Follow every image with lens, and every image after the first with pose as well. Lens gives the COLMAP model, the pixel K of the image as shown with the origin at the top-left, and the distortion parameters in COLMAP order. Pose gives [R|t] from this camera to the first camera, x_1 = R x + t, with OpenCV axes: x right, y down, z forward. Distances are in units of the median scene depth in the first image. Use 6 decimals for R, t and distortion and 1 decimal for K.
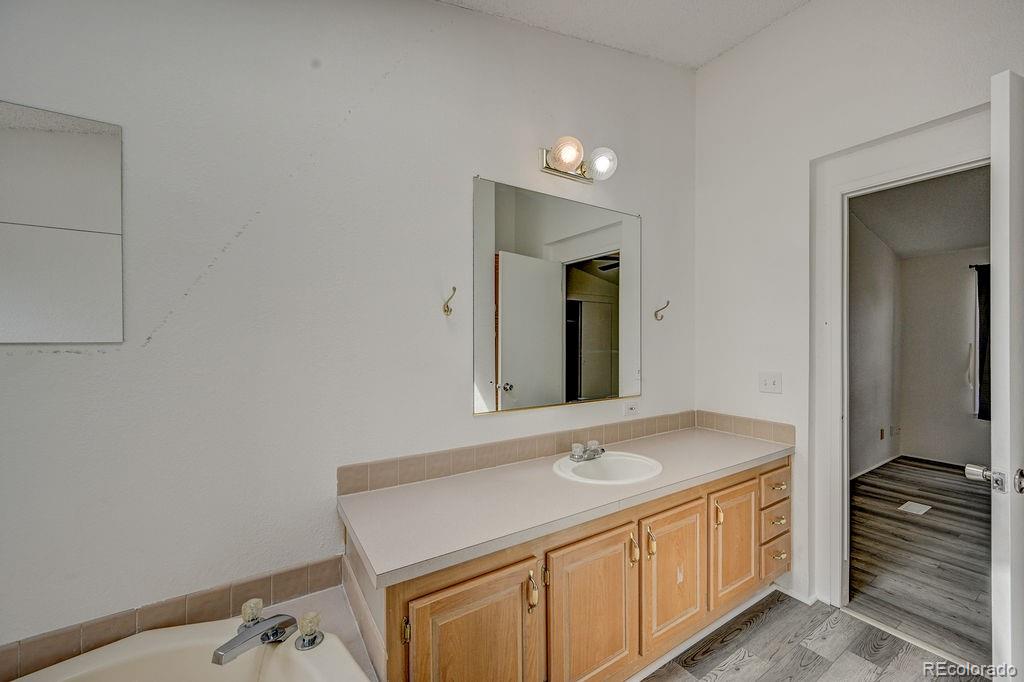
lens RADIAL K [[403.4, 0, 513.1], [0, 403.4, 341.0], [0, 0, 1]] dist [-0.000670, 0.000236]
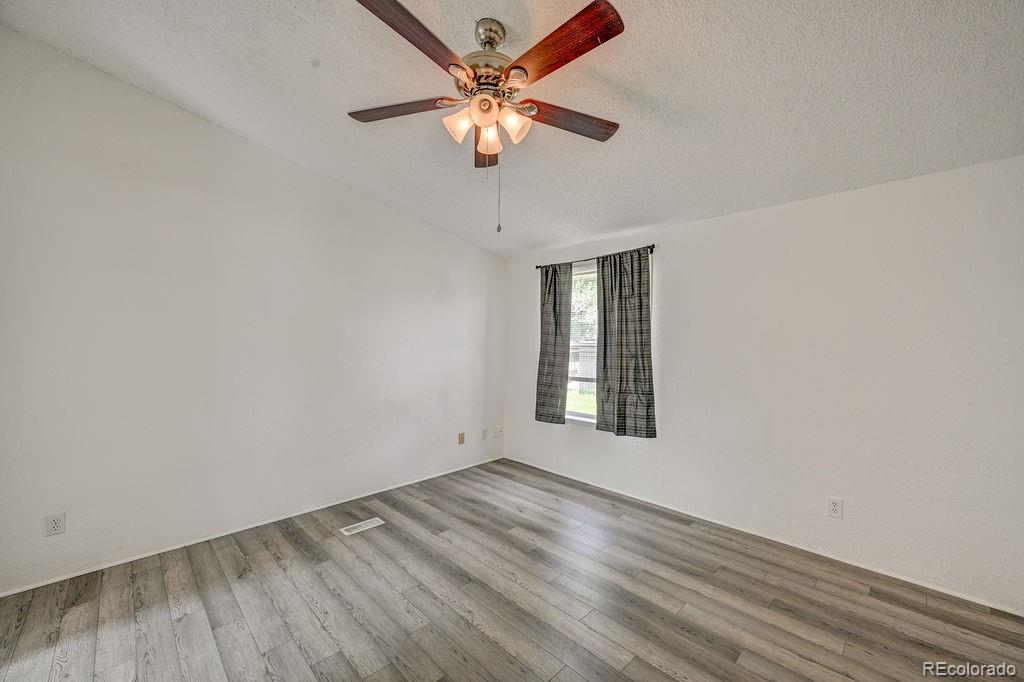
lens RADIAL K [[403.4, 0, 510.2], [0, 403.4, 340.1], [0, 0, 1]] dist [-0.000670, 0.000236]
pose [[0.980315, -0.003709, 0.197407, 1.359510], [0.004651, 0.999980, -0.004309, -0.000370], [-0.197387, 0.005142, 0.980312, 0.048527]]
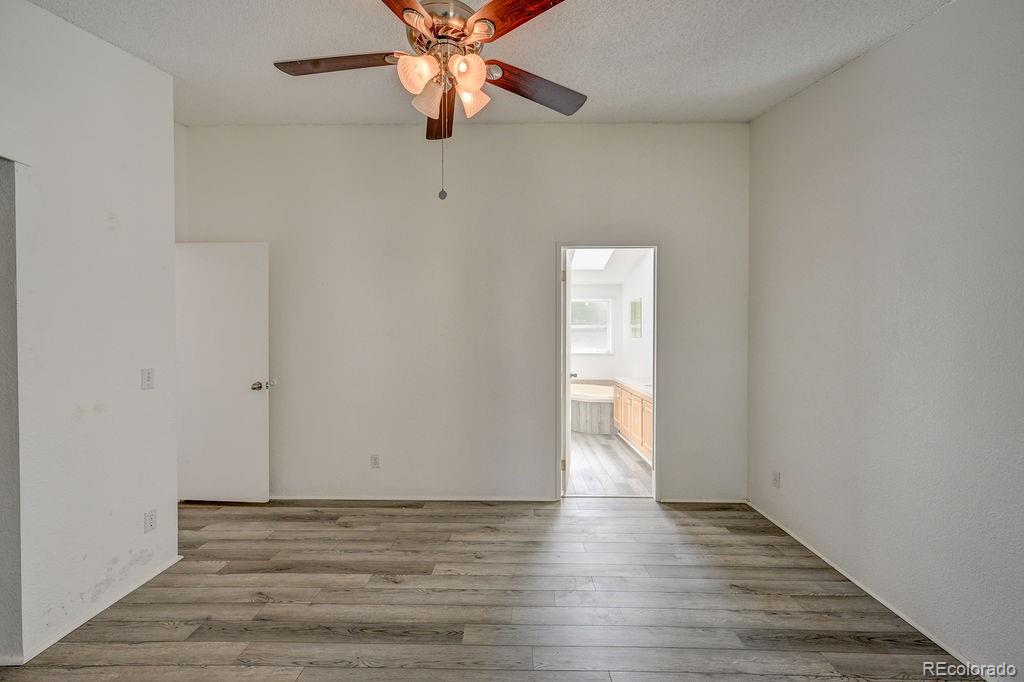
lens RADIAL K [[403.4, 0, 514.0], [0, 403.4, 340.5], [0, 0, 1]] dist [-0.000670, 0.000236]
pose [[-0.551056, 0.005725, -0.834449, 1.869262], [-0.002523, 0.999960, 0.008527, 0.001257], [0.834464, 0.006804, -0.551020, 1.066457]]
